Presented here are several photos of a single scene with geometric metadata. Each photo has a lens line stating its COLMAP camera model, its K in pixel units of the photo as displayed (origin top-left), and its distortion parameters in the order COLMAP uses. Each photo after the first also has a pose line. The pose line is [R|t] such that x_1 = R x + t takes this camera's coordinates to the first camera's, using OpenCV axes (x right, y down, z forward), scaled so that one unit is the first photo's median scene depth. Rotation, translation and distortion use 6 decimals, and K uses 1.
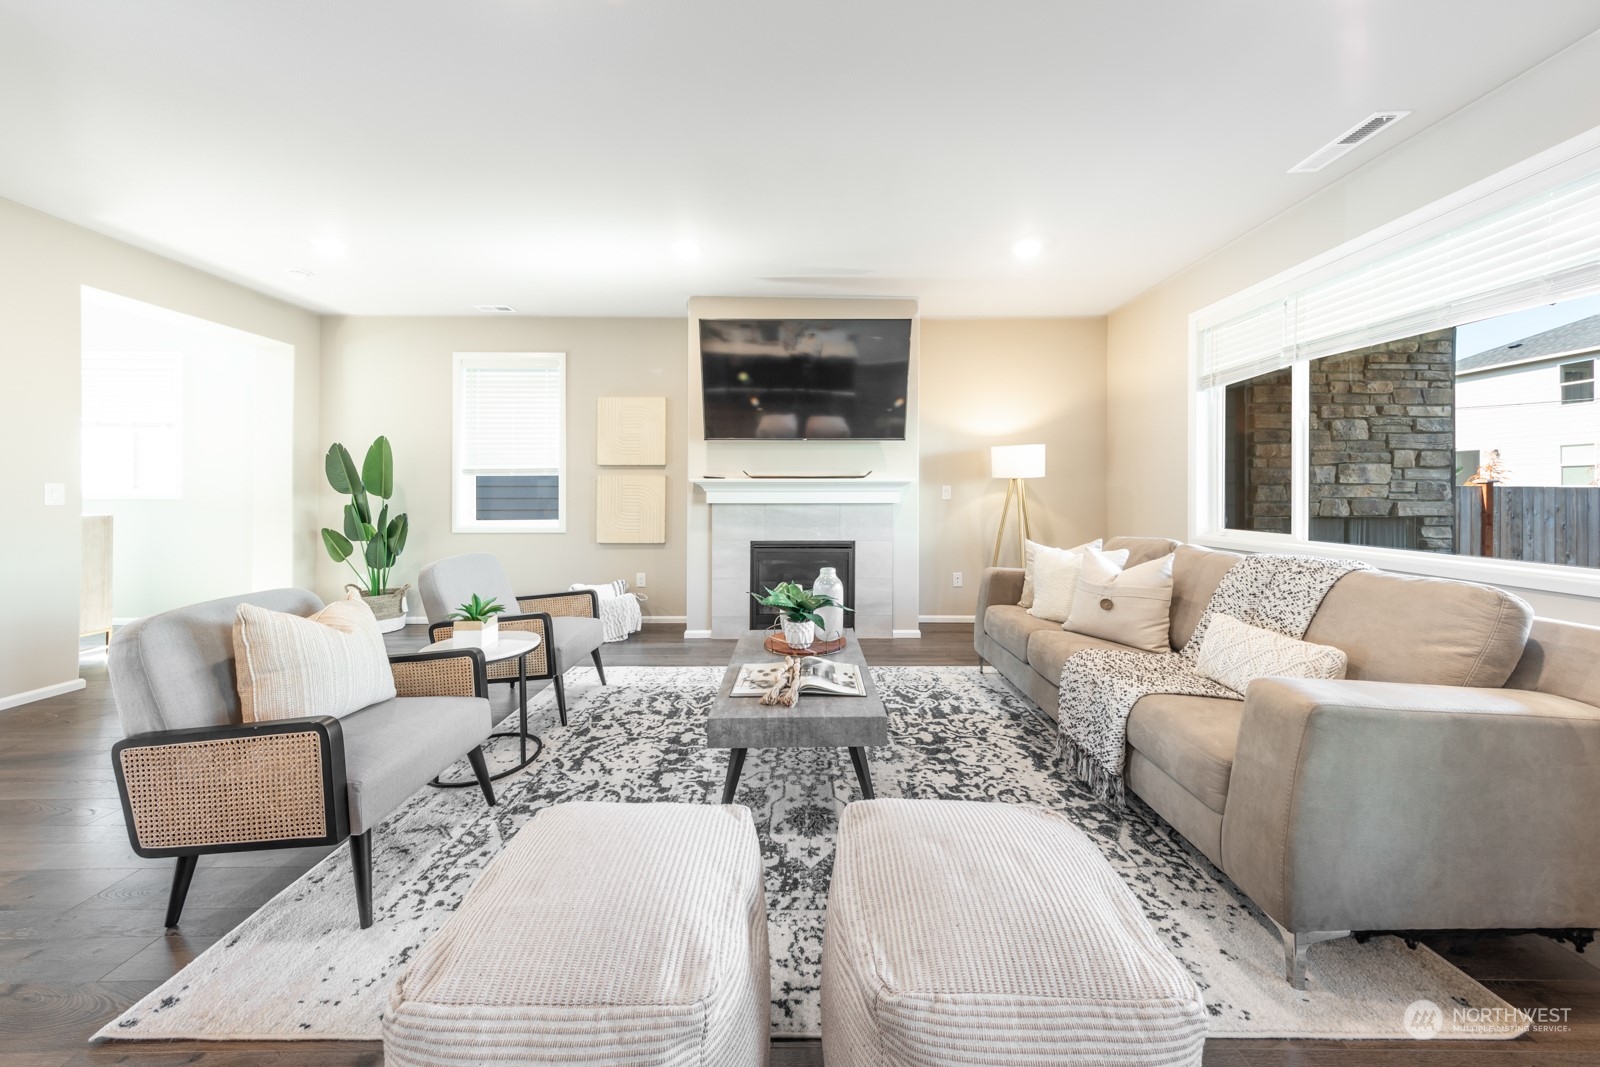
lens RADIAL K [[504.0, 0, 784.7], [0, 504.0, 488.6], [0, 0, 1]] dist [-0.003401, -0.001335]
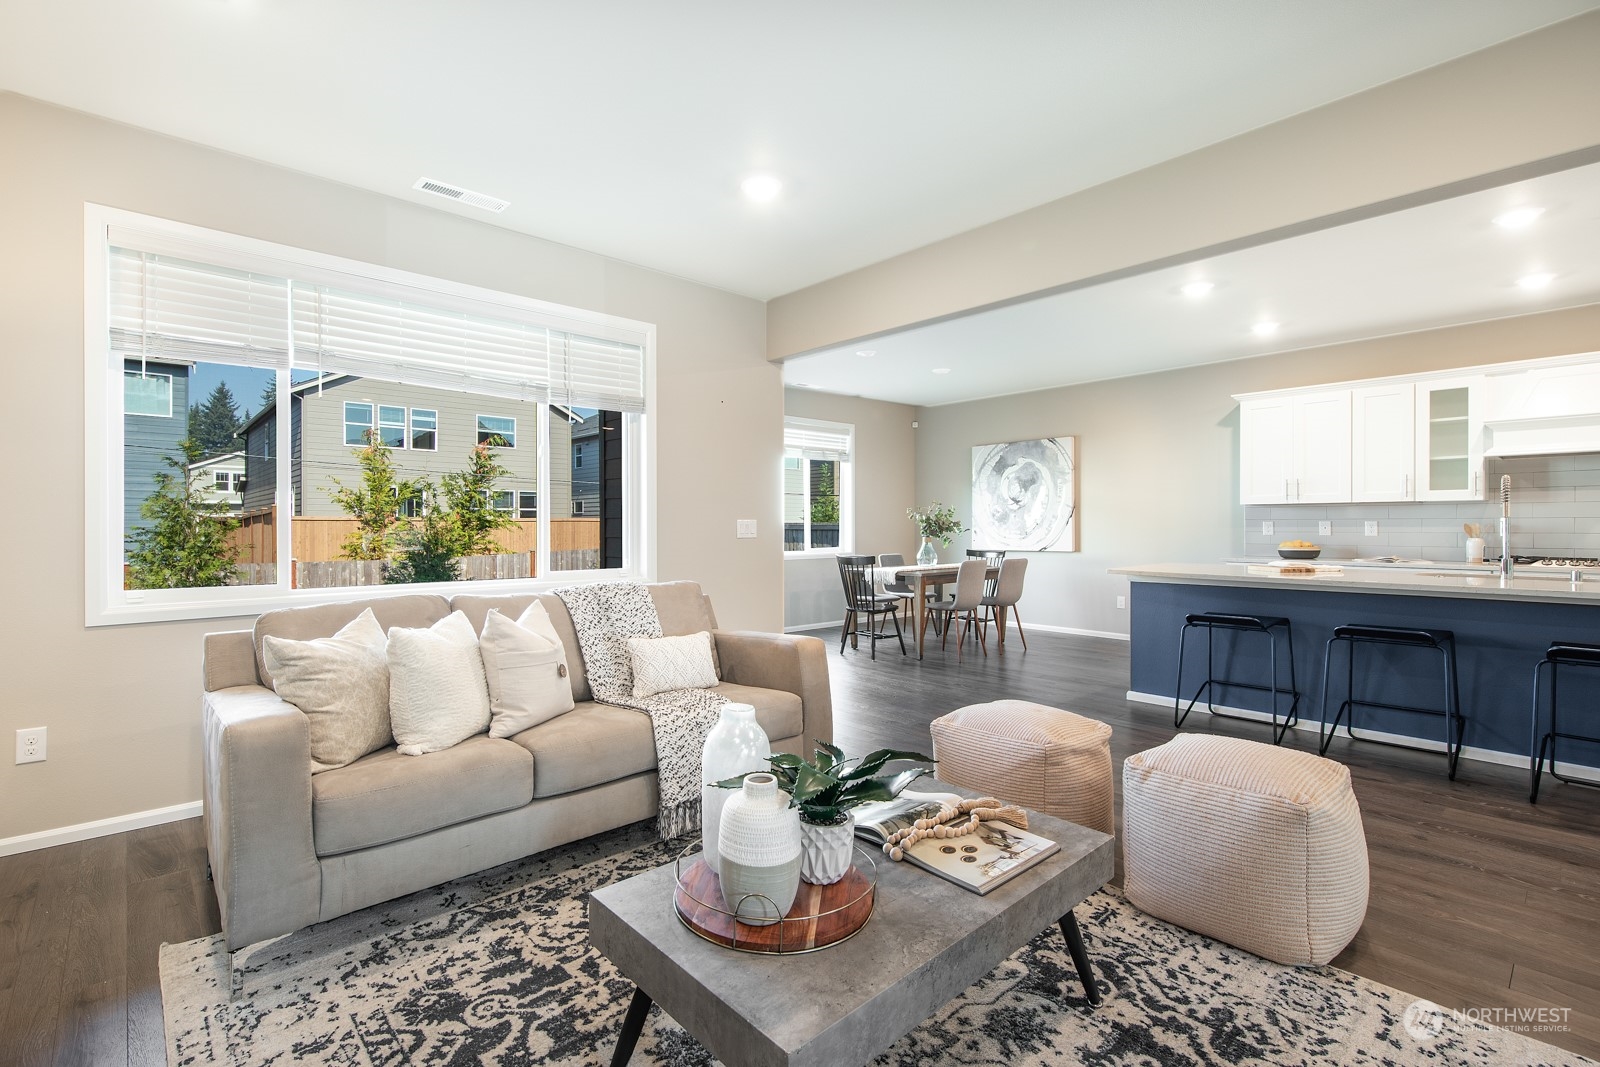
lens RADIAL K [[739.8, 0, 775.9], [0, 739.8, 524.8], [0, 0, 1]] dist [0.020464, -0.001386]
pose [[-0.689266, 0.001808, 0.724507, -0.271811], [-0.001008, 0.999994, -0.003455, 0.001364], [-0.724508, -0.003112, -0.689259, 0.945807]]
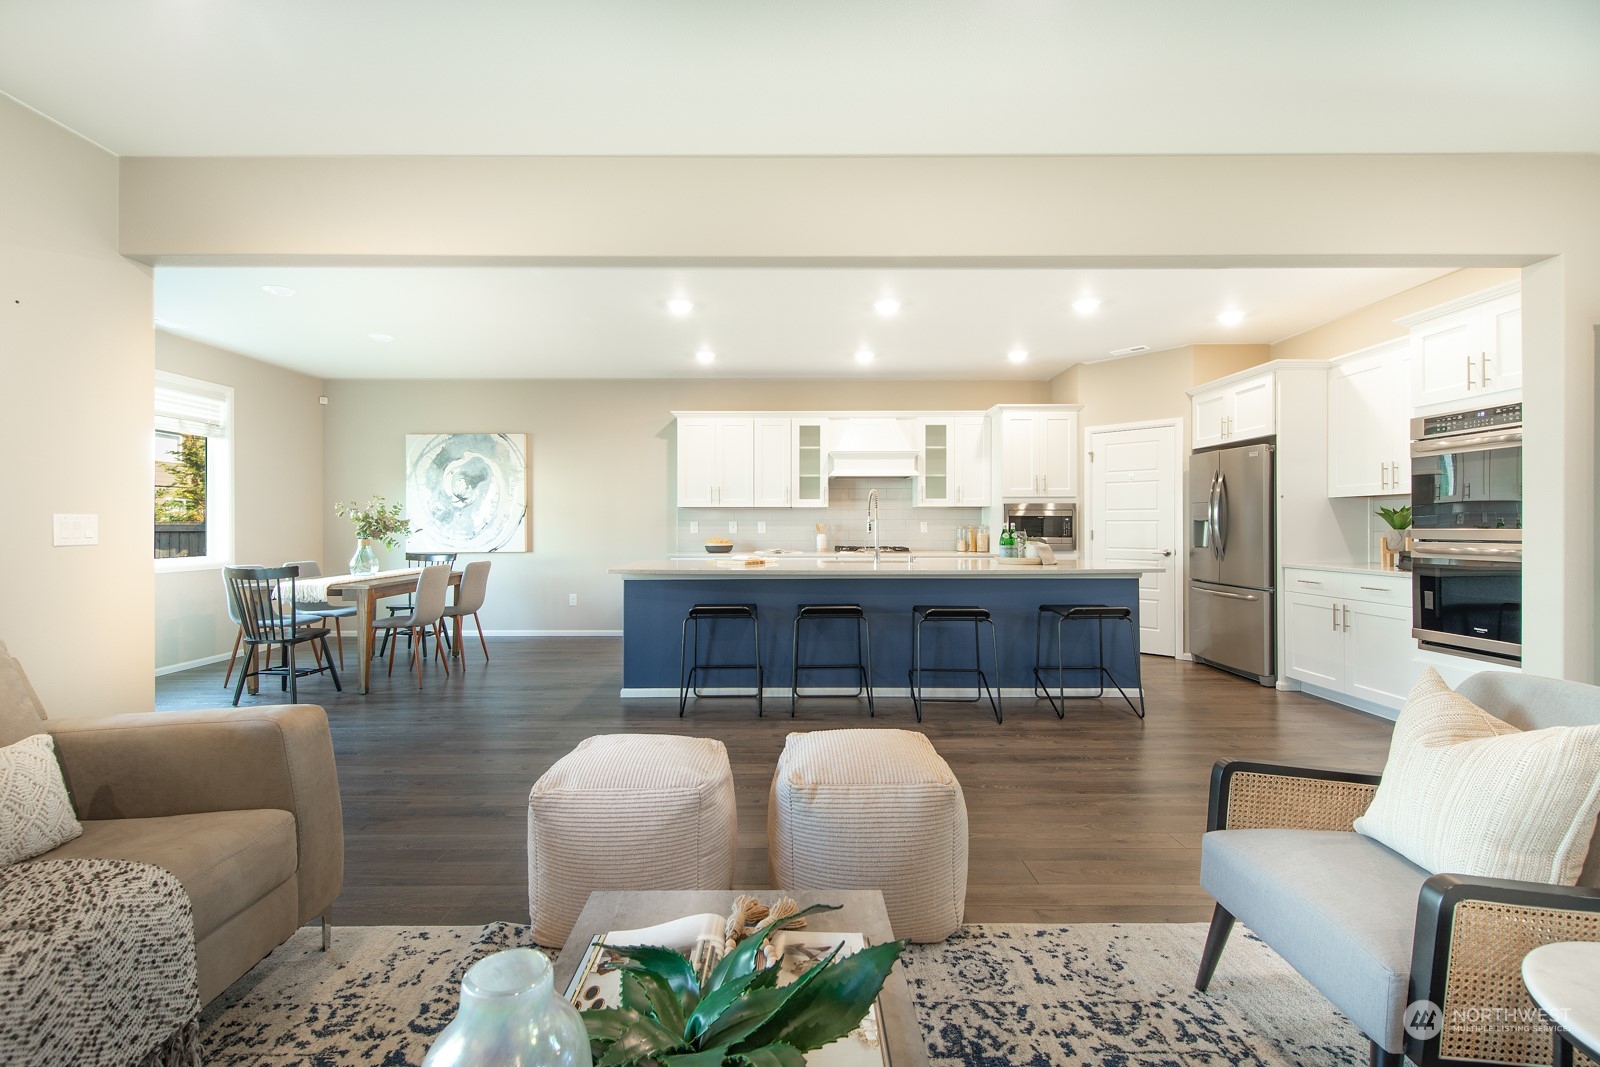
lens RADIAL K [[692.8, 0, 796.8], [0, 692.8, 521.7], [0, 0, 1]] dist [0.013213, -0.004260]
pose [[-0.999395, 0.000710, -0.034763, -0.001365], [0.000993, 0.999967, -0.008119, 0.002527], [0.034756, -0.008148, -0.999363, 0.828674]]
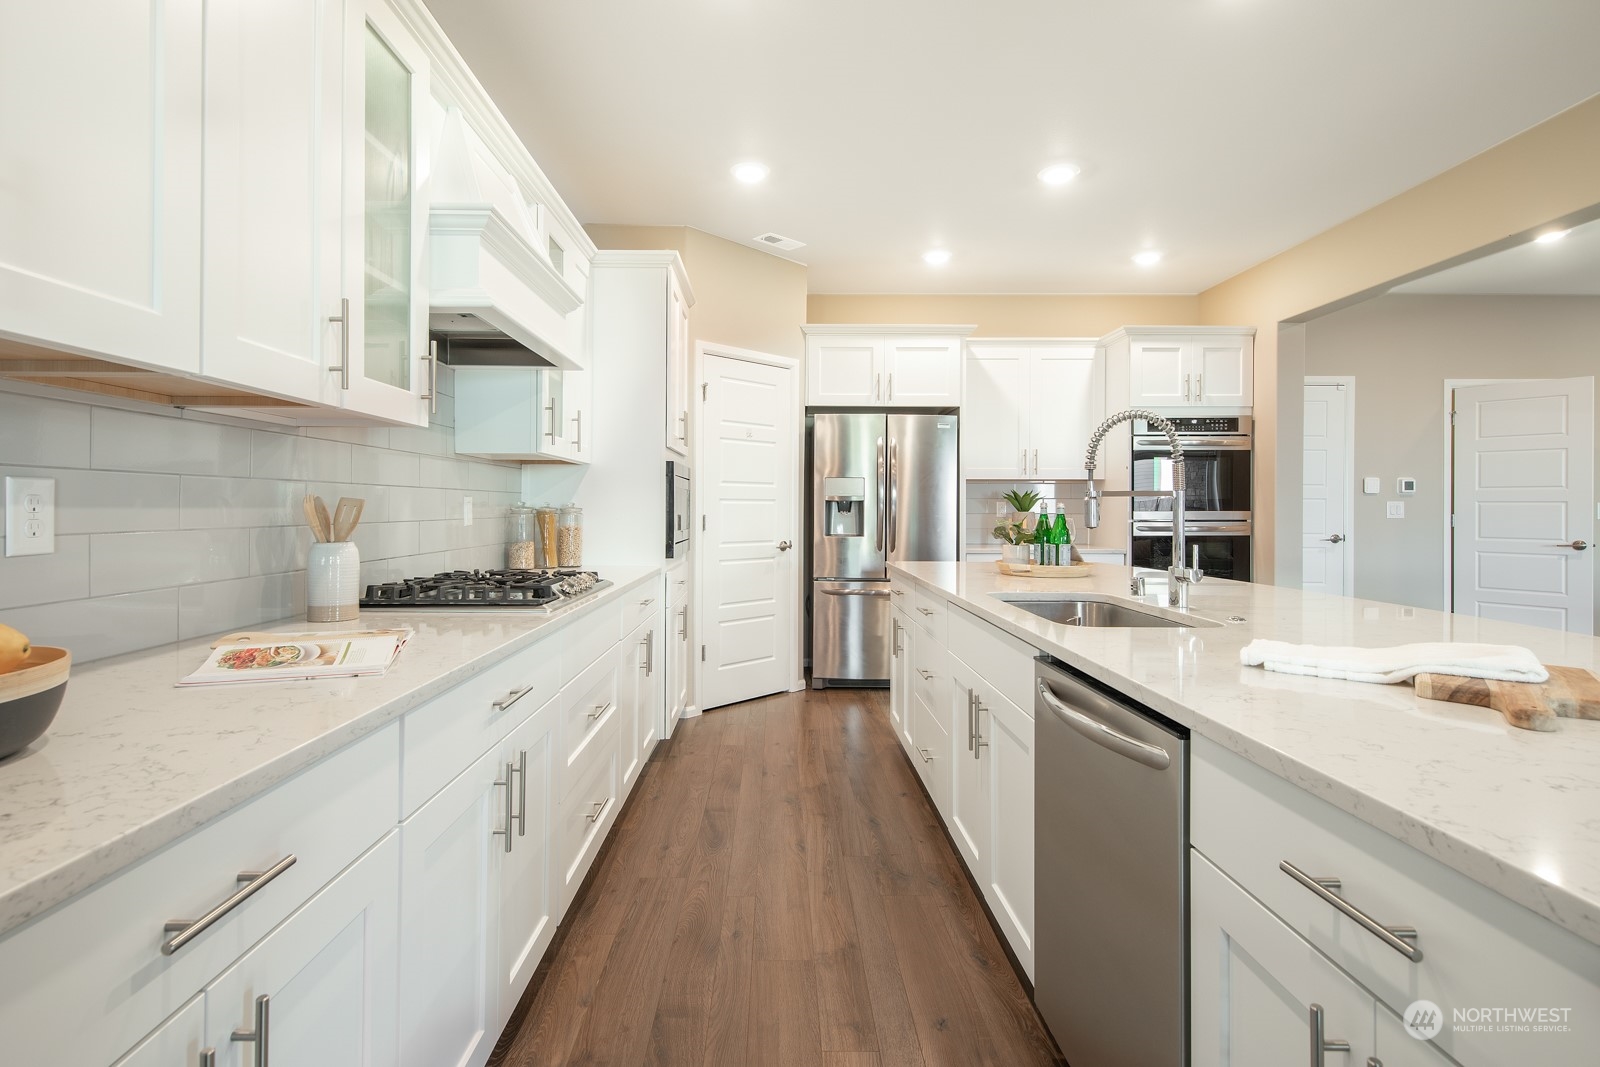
lens RADIAL K [[768.3, 0, 778.8], [0, 768.3, 505.5], [0, 0, 1]] dist [0.009709, 0.000507]
pose [[0.022023, -0.001320, -0.999757, 0.373170], [-0.000891, 0.999999, -0.001340, -0.001855], [0.999757, 0.000921, 0.022022, -0.893613]]
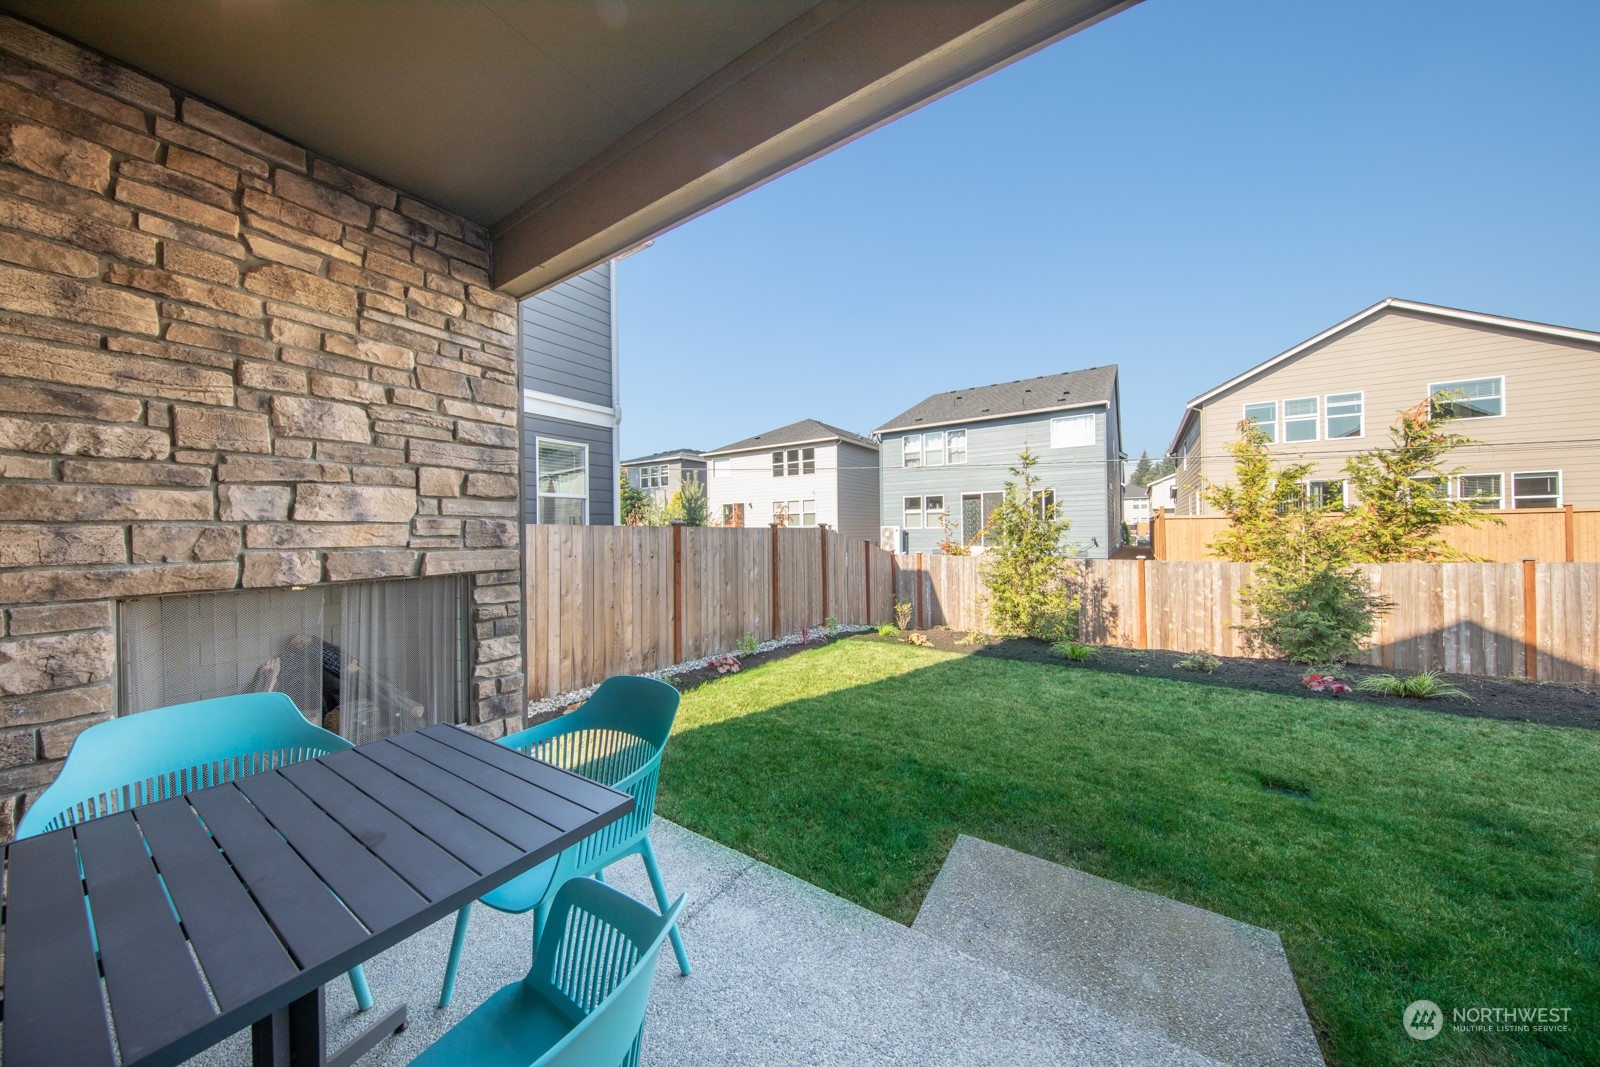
lens RADIAL K [[504.0, 0, 799.0], [0, 504.0, 526.2], [0, 0, 1]] dist [-0.003401, -0.001335]
pose [[0.524585, -0.000404, 0.851358, 0.942522], [0.009714, 0.999938, -0.005512, 0.002711], [-0.851303, 0.011162, 0.524556, 0.292742]]
